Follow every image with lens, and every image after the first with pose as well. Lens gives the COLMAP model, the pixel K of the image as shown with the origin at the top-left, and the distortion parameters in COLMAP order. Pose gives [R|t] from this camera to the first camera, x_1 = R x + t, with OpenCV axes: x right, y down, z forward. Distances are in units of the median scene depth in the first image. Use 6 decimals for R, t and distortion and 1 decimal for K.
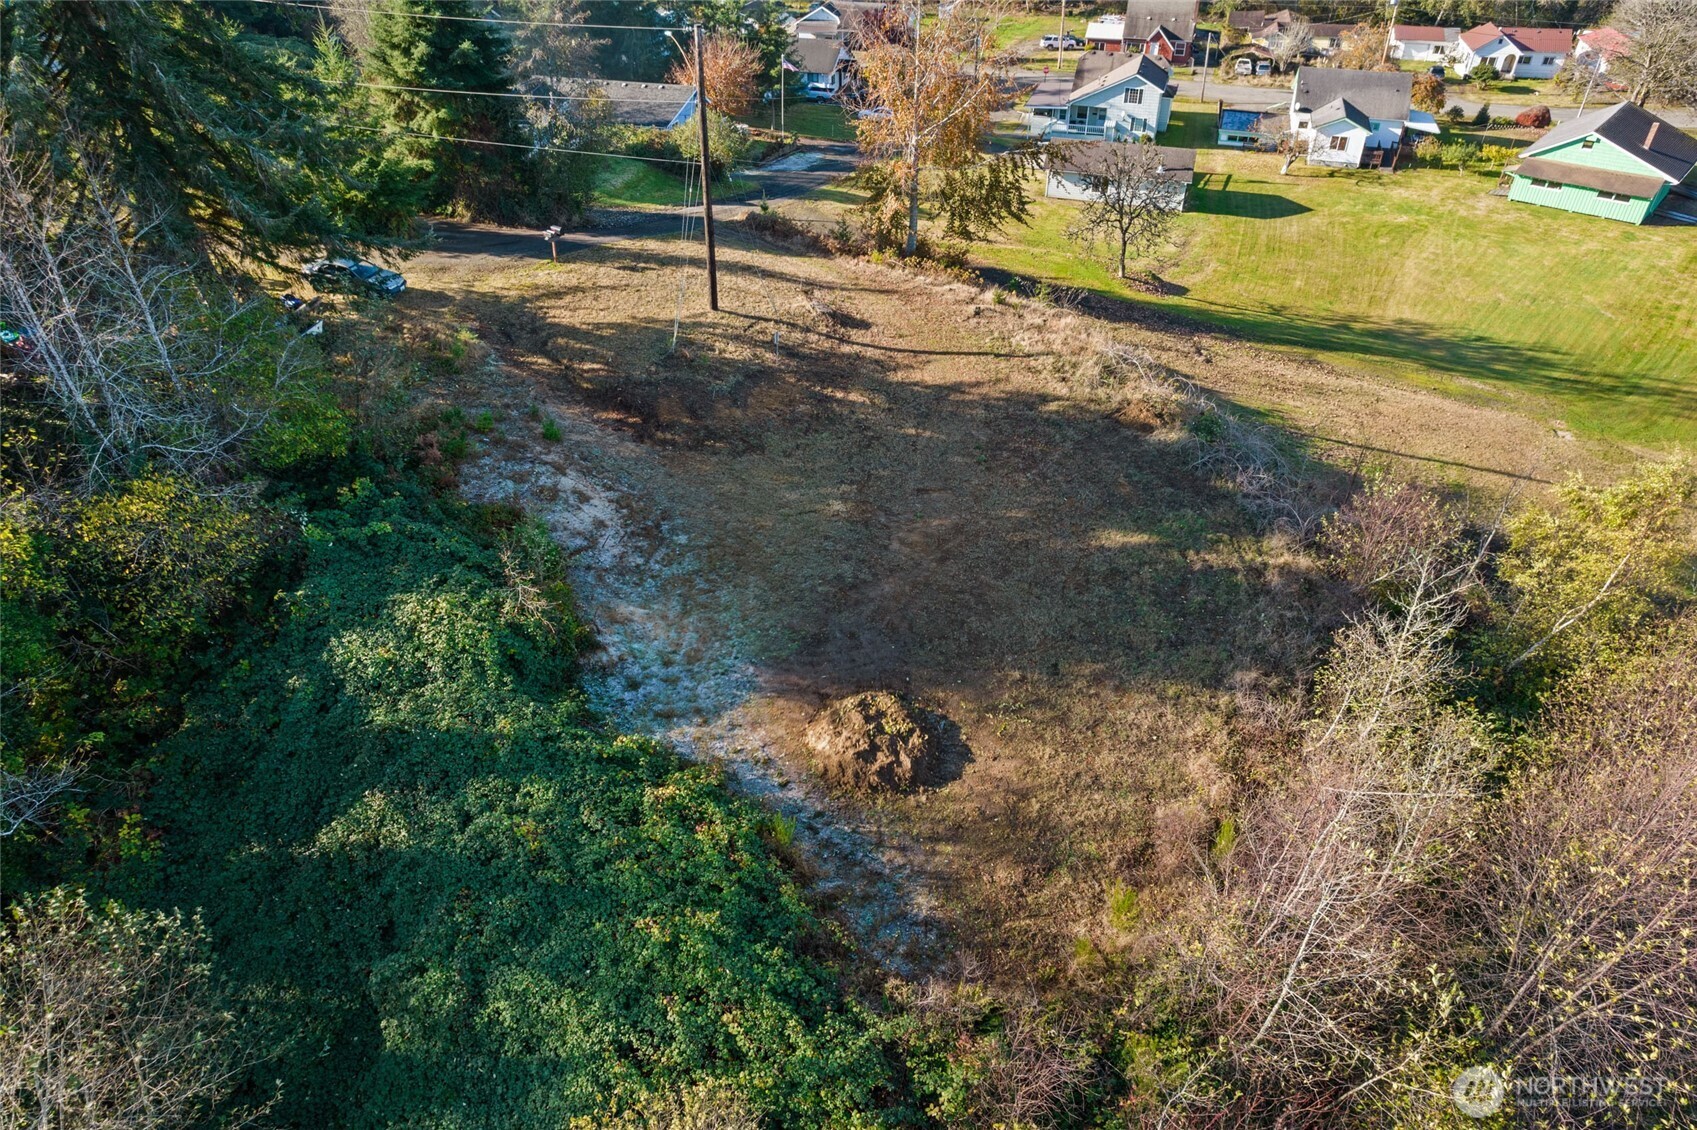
lens RADIAL K [[1080.6, 0, 848.5], [0, 1080.6, 565.0], [0, 0, 1]] dist [-0.064267, 0.046176]
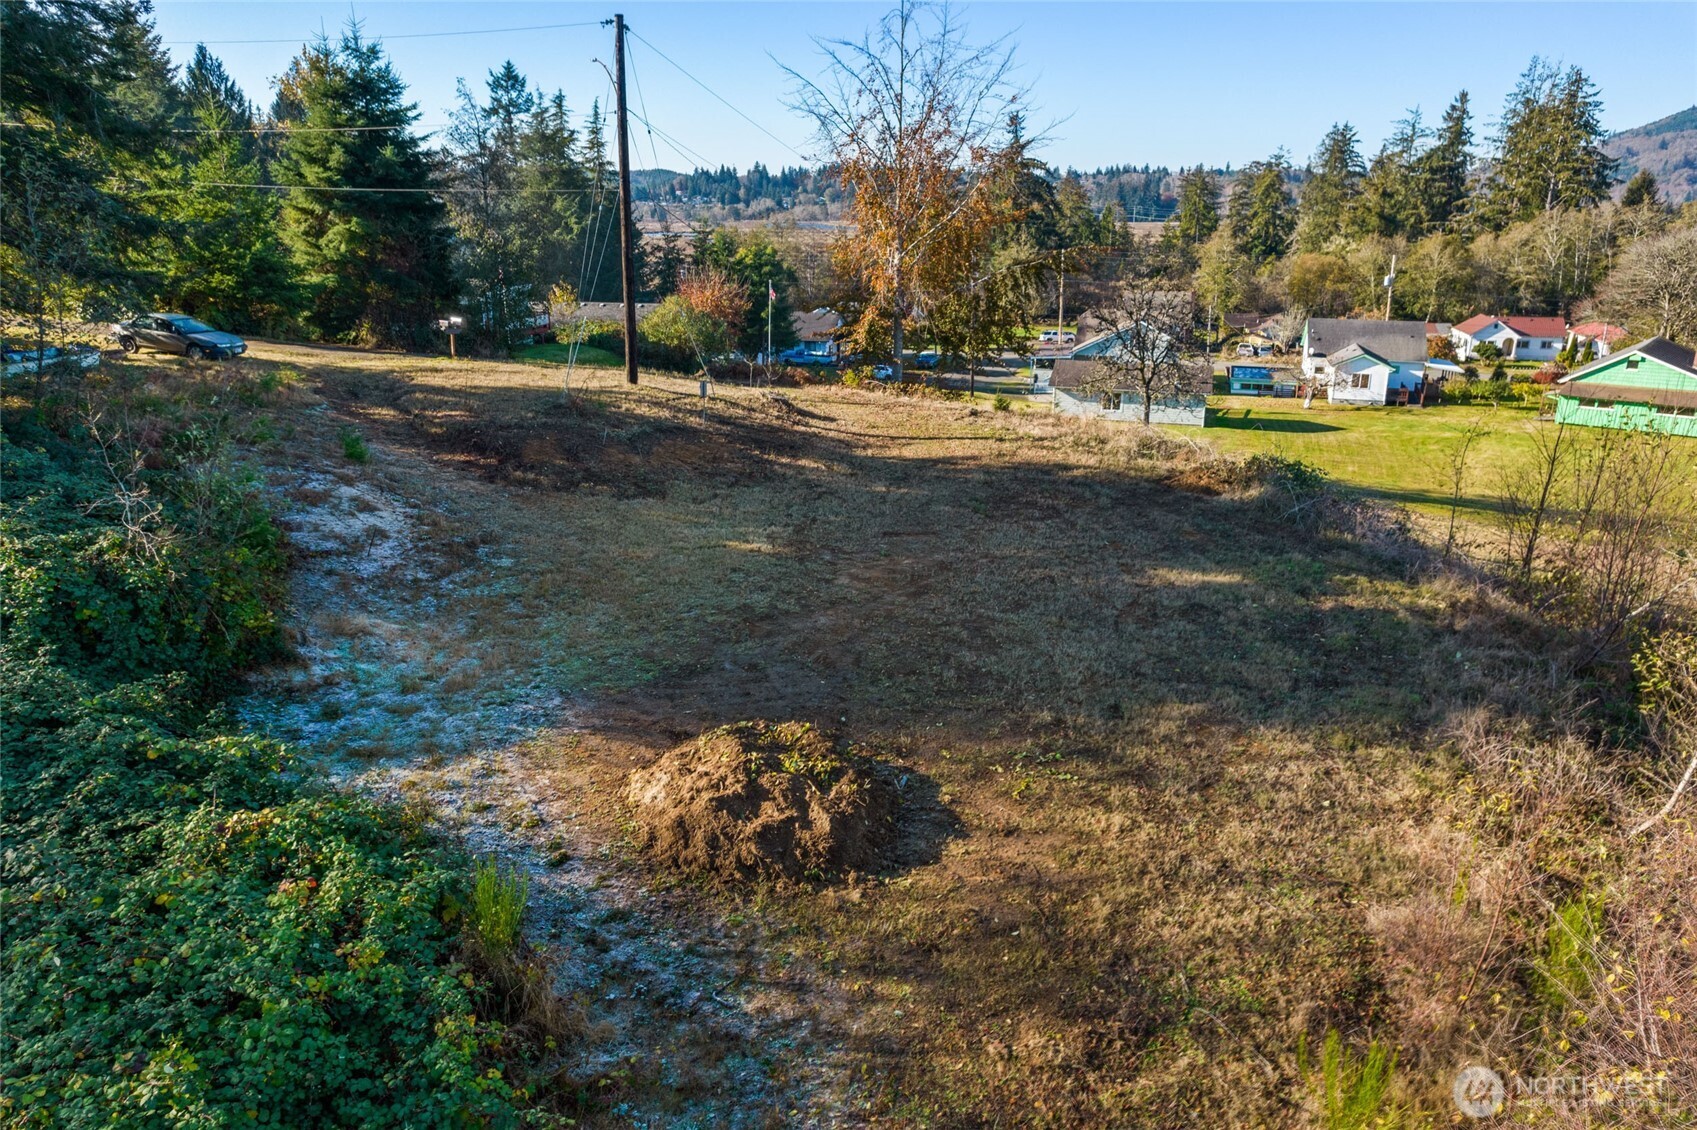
lens RADIAL K [[1082.2, 0, 853.4], [0, 1082.2, 589.2], [0, 0, 1]] dist [-0.074968, 0.048454]
pose [[0.999943, 0.005538, -0.009151, 0.060509], [-0.008014, 0.954539, -0.297978, 0.191929], [0.007085, 0.298034, 0.954529, 0.438214]]
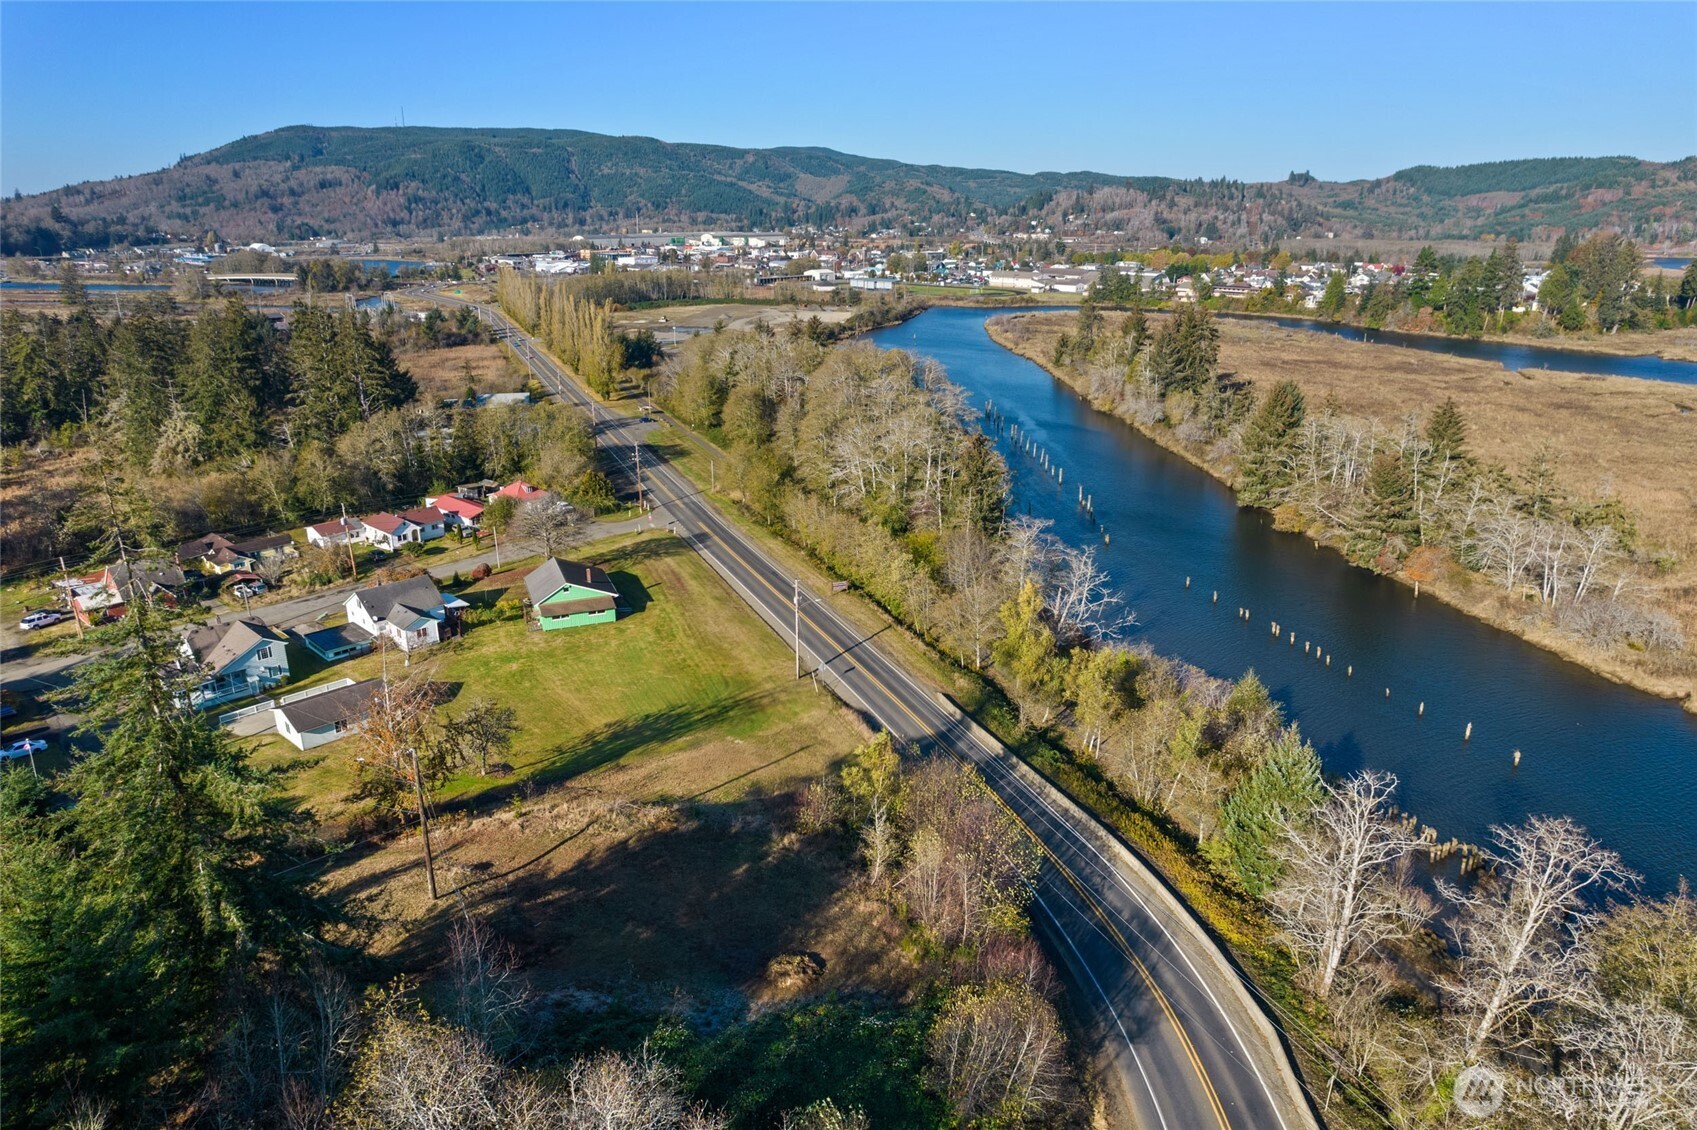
lens RADIAL K [[1080.6, 0, 848.5], [0, 1080.6, 565.0], [0, 0, 1]] dist [-0.064267, 0.046176]
pose [[0.438682, -0.272149, 0.856442, -1.493521], [0.536852, 0.843648, -0.006900, -0.453722], [-0.720658, 0.462810, 0.516197, -0.628310]]
